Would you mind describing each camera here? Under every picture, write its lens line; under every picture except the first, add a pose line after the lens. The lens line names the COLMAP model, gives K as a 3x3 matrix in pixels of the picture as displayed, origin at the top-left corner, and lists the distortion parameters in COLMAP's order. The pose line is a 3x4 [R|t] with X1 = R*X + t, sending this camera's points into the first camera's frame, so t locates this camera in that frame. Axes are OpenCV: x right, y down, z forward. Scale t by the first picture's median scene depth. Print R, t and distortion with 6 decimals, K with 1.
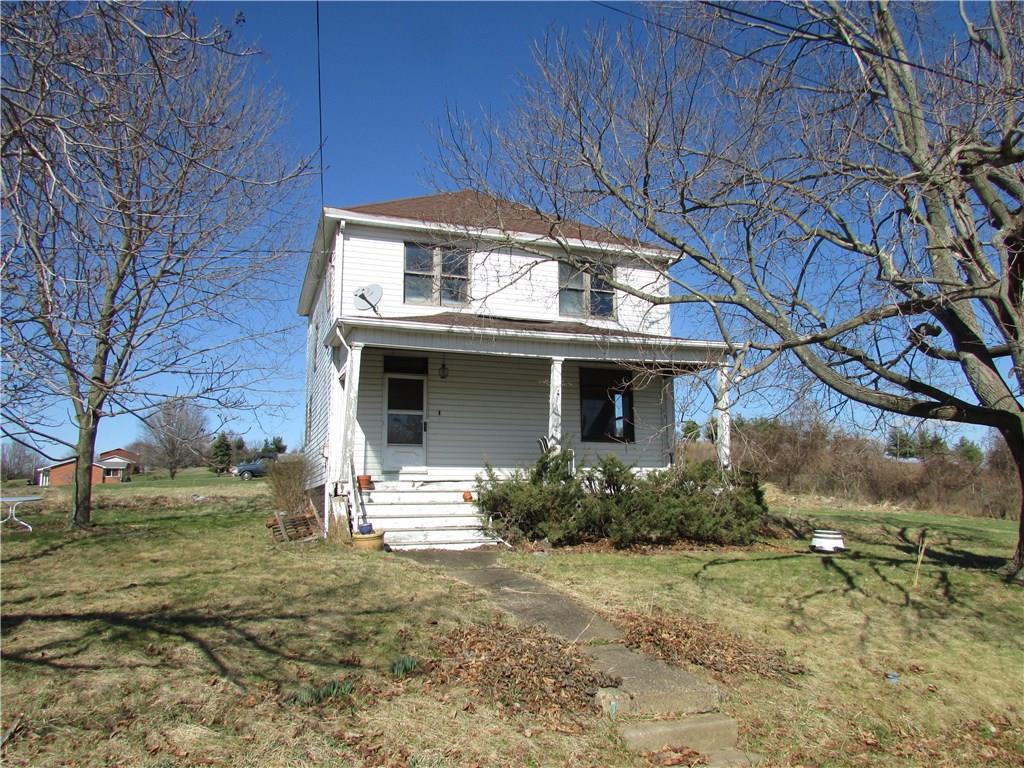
lens RADIAL K [[732.3, 0, 512.2], [0, 732.3, 383.7], [0, 0, 1]] dist [-0.008350, -0.002797]
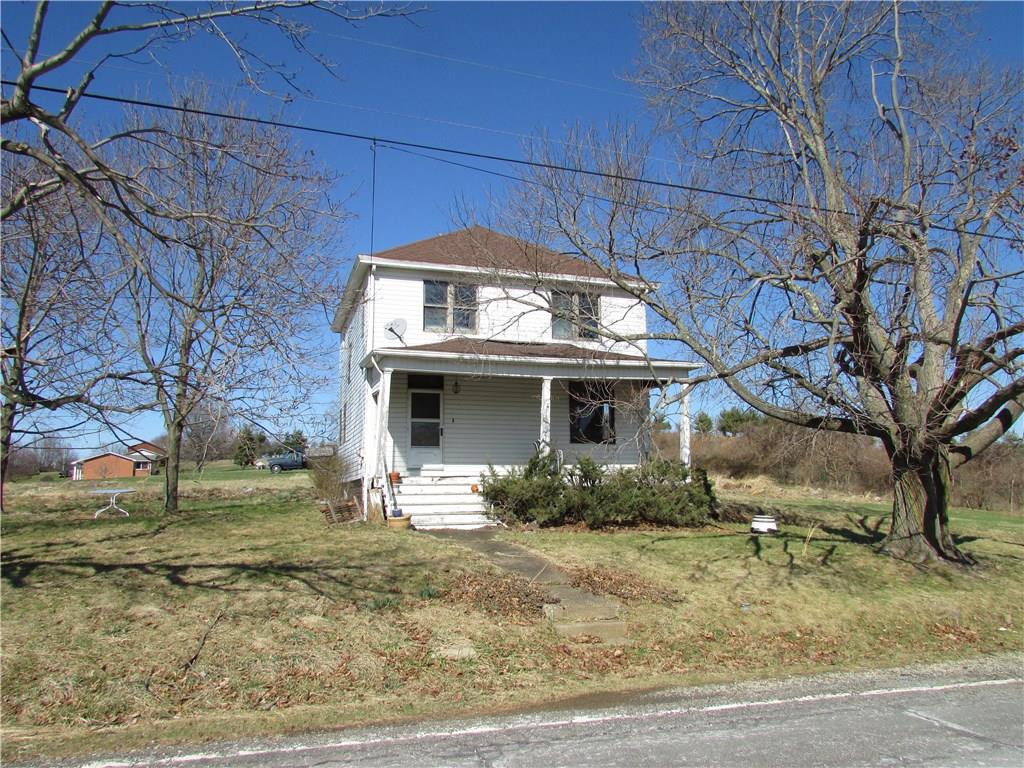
lens RADIAL K [[732.3, 0, 511.7], [0, 732.3, 384.2], [0, 0, 1]] dist [-0.008350, -0.002797]
pose [[0.999710, -0.004071, -0.023734, 0.035110], [0.004356, 0.999919, 0.011946, -0.043662], [0.023684, -0.012046, 0.999647, -0.277862]]
